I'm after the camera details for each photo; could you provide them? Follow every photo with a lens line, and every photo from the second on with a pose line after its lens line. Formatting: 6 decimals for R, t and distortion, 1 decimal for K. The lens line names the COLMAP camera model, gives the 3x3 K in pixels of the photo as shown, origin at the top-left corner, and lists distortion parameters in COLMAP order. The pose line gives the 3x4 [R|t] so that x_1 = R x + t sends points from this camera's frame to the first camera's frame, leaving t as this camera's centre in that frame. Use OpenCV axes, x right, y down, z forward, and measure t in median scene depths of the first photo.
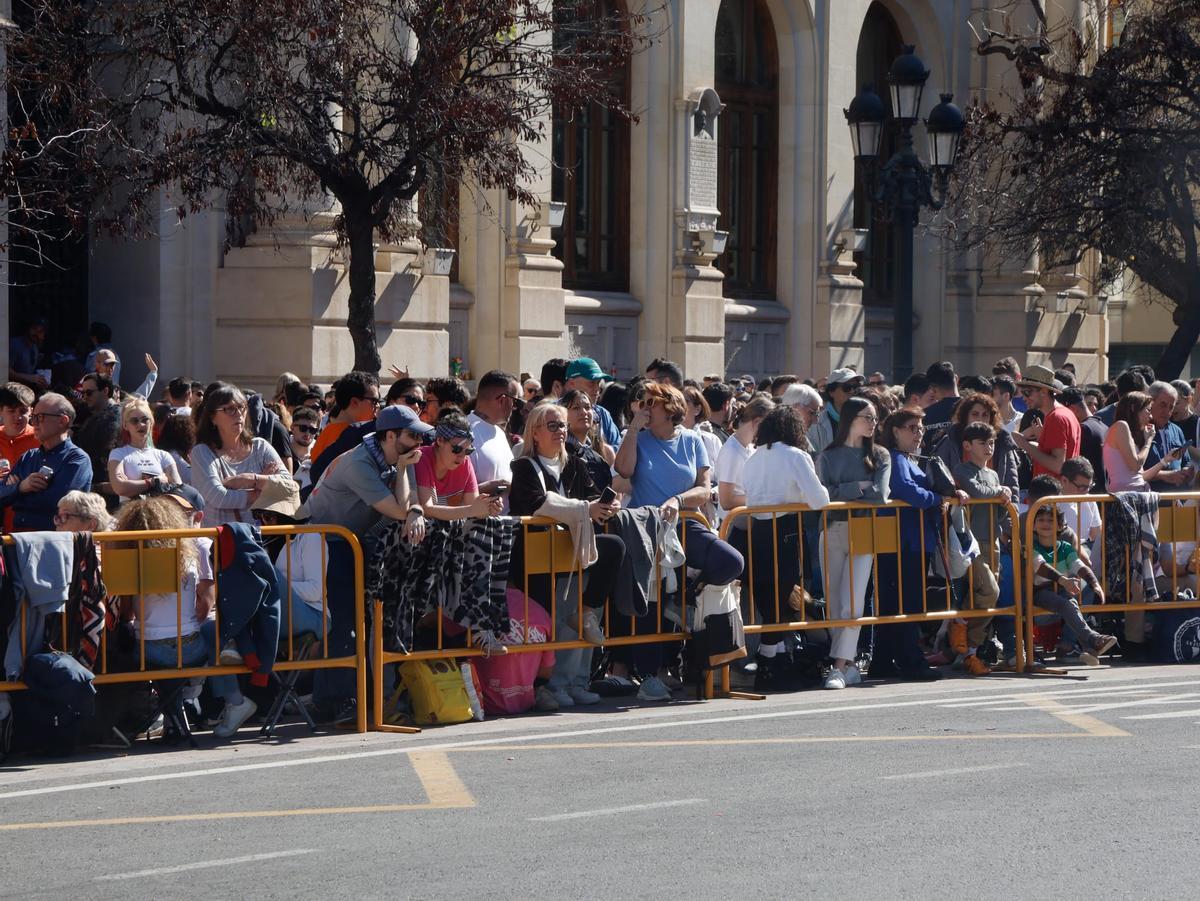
lens RADIAL K [[3796.6, 0, 607.1], [0, 3796.6, 454.6], [0, 0, 1]] dist [0.680952, 0.000000]
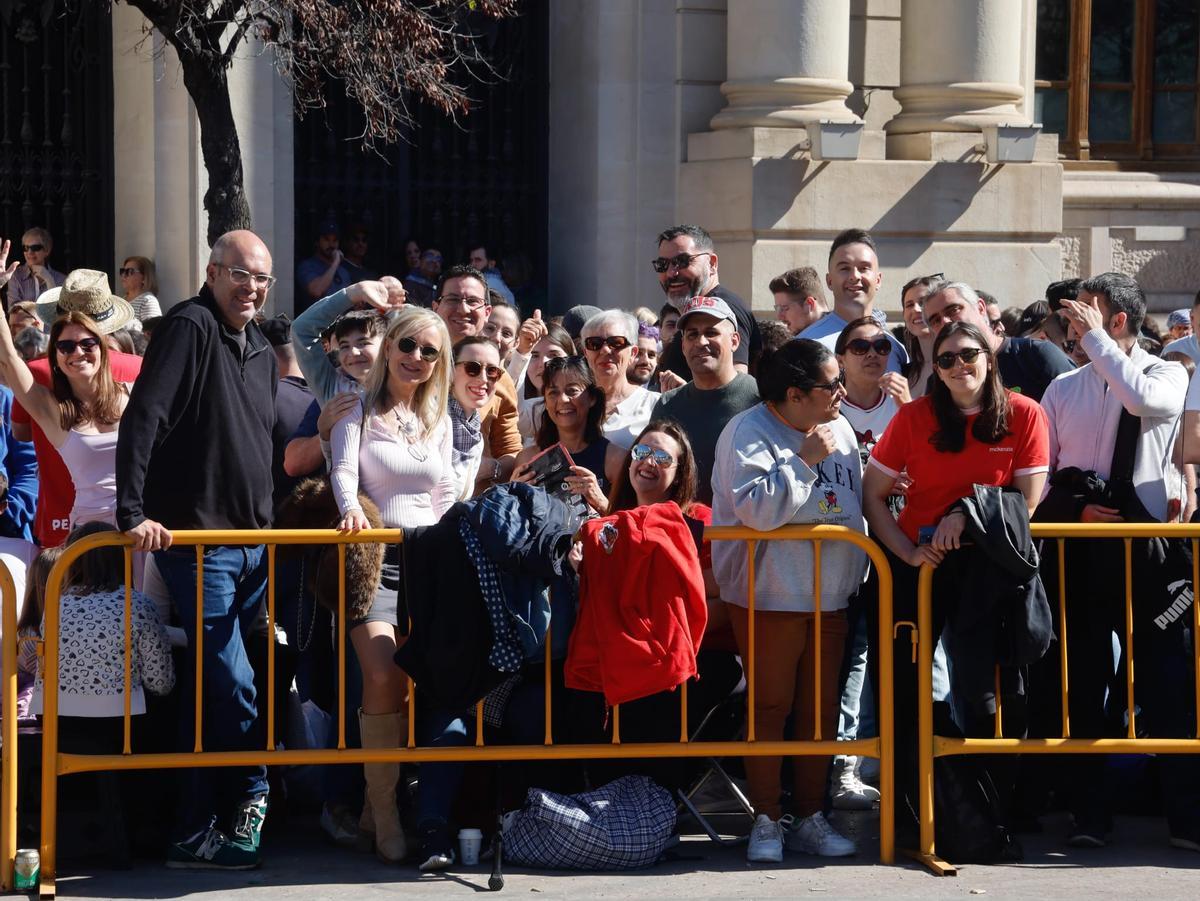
lens RADIAL K [[3796.6, 0, 621.5], [0, 3796.6, 435.8], [0, 0, 1]] dist [0.680952, 0.000000]
pose [[0.827025, 0.007413, -0.562116, 0.242626], [-0.003541, 0.999962, 0.007977, -0.002570], [0.562154, -0.004607, 0.827020, 0.329541]]
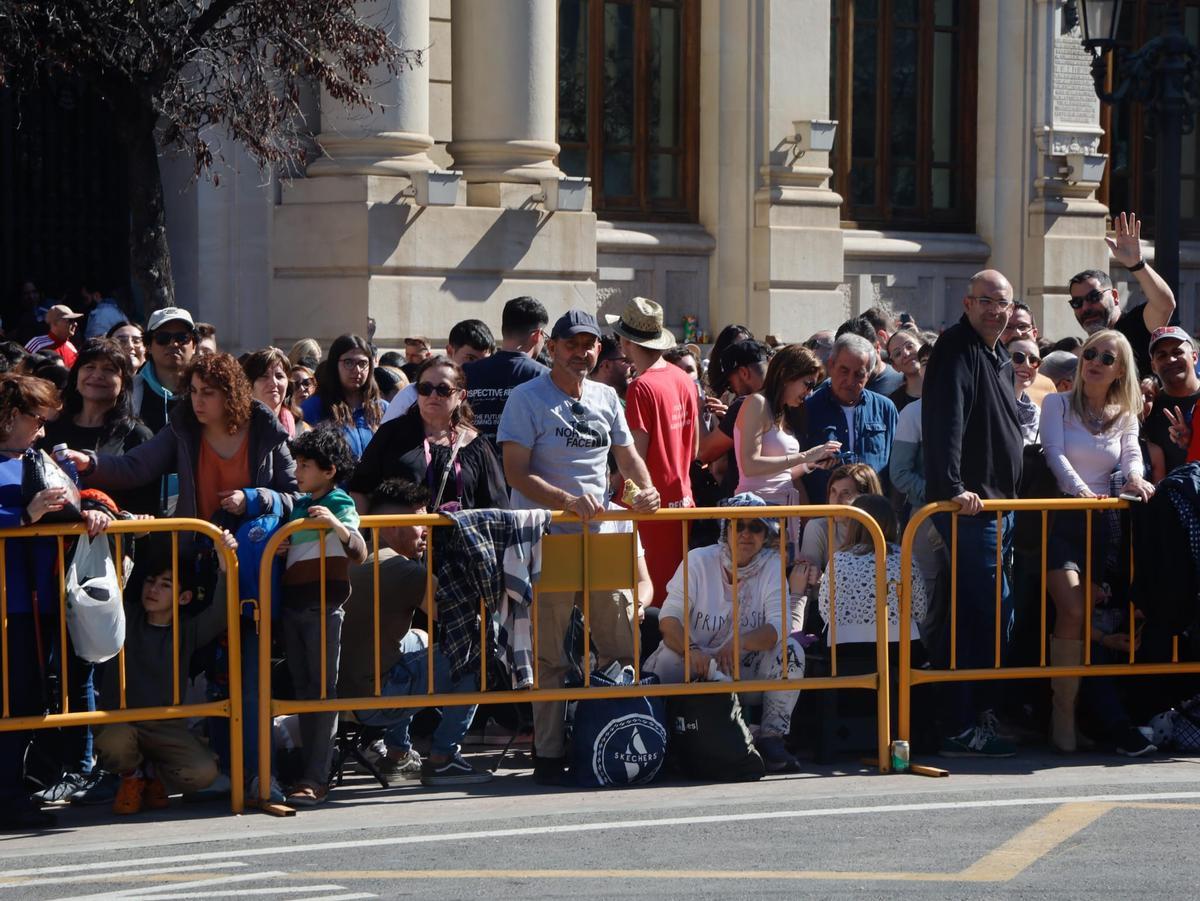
lens RADIAL K [[3796.6, 0, 607.3], [0, 3796.6, 422.1], [0, 0, 1]] dist [0.680952, 0.000000]
pose [[0.963557, -0.003613, -0.267480, 0.147890], [0.002940, 0.999991, -0.002915, -0.000795], [0.267488, 0.002022, 0.963559, 0.205465]]
